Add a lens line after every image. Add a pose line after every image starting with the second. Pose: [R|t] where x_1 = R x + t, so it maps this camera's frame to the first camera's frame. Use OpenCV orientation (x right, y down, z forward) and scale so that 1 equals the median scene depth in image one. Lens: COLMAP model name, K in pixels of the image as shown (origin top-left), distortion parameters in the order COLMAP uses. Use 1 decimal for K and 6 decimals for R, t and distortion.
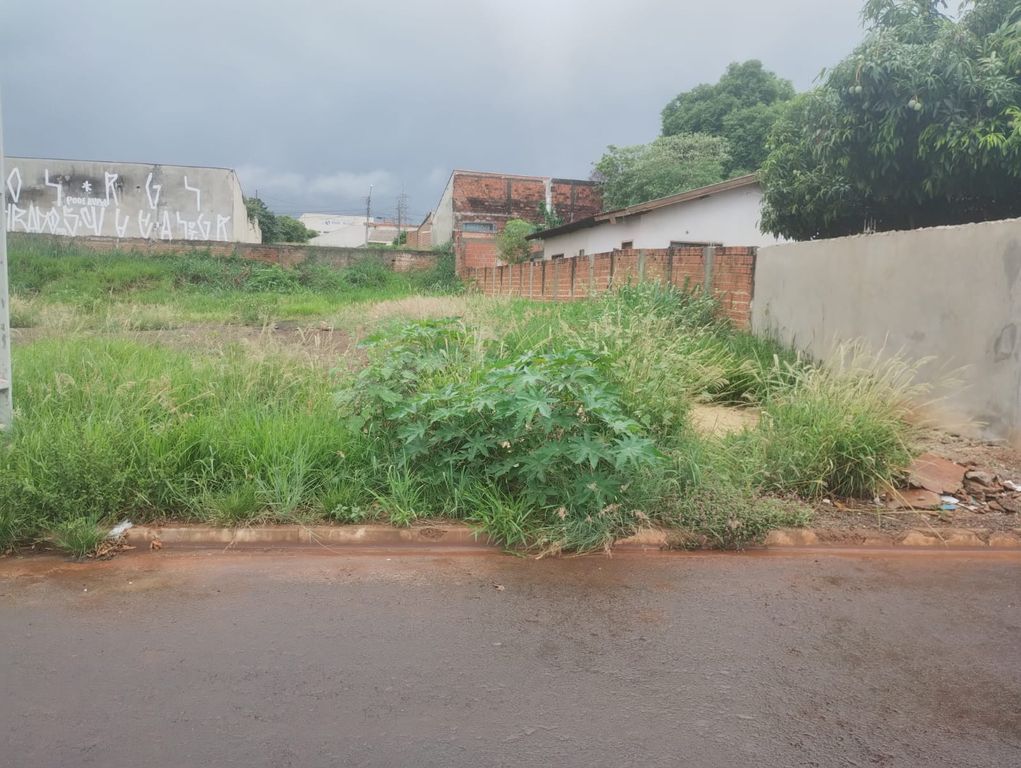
lens RADIAL K [[845.6, 0, 516.1], [0, 845.6, 373.3], [0, 0, 1]] dist [0.057305, -0.064014]
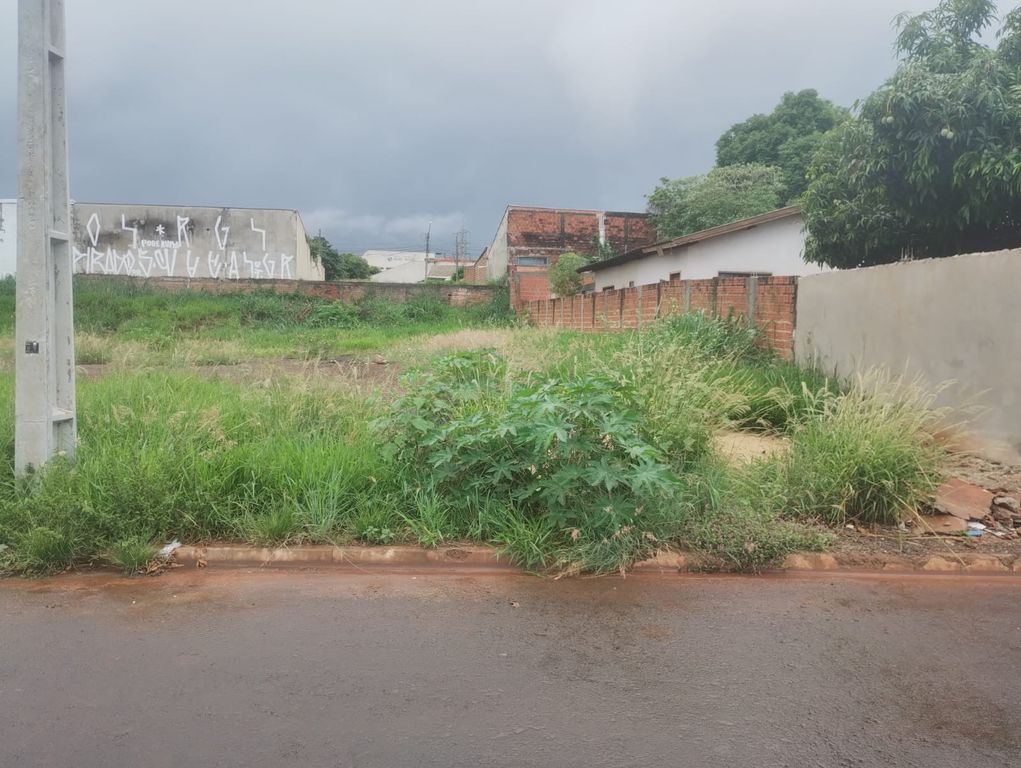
lens RADIAL K [[845.6, 0, 516.1], [0, 845.6, 373.3], [0, 0, 1]] dist [0.057305, -0.064014]
pose [[0.997401, -0.008958, -0.071497, 0.007804], [0.006219, 0.999242, -0.038440, 0.000907], [0.071787, 0.037896, 0.996700, -0.007540]]
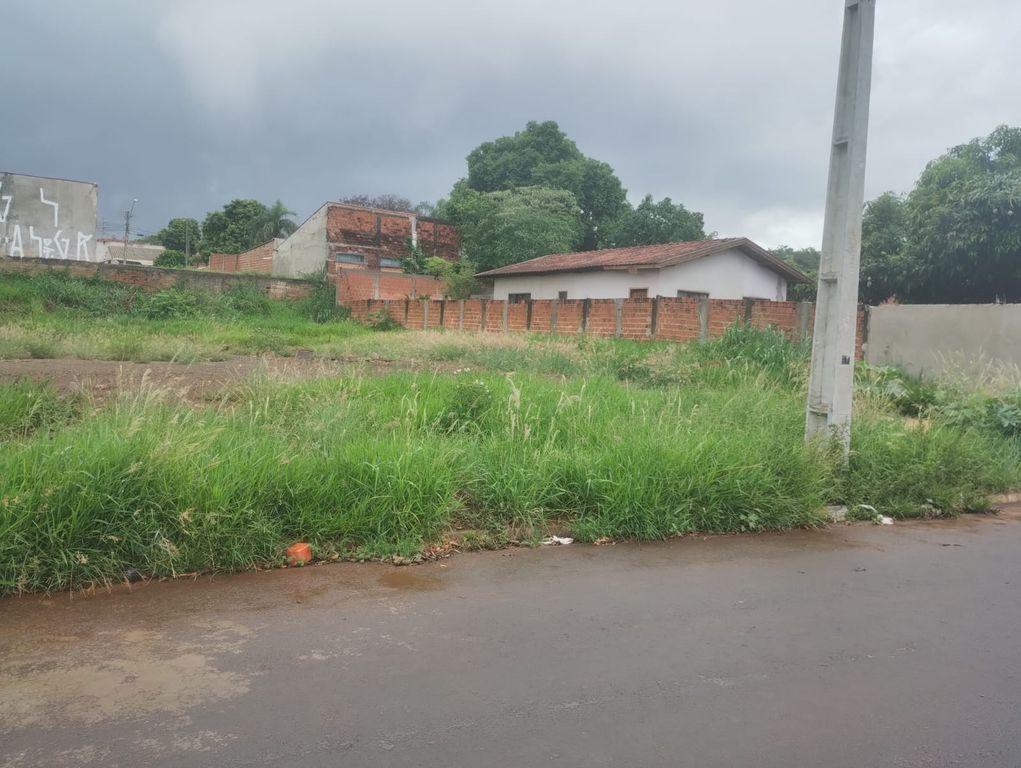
lens RADIAL K [[845.6, 0, 516.1], [0, 845.6, 373.3], [0, 0, 1]] dist [0.057305, -0.064014]
pose [[0.923876, -0.004541, 0.382664, -0.280381], [0.015738, 0.999535, -0.026135, -0.003314], [-0.382367, 0.030168, 0.923518, -0.024891]]
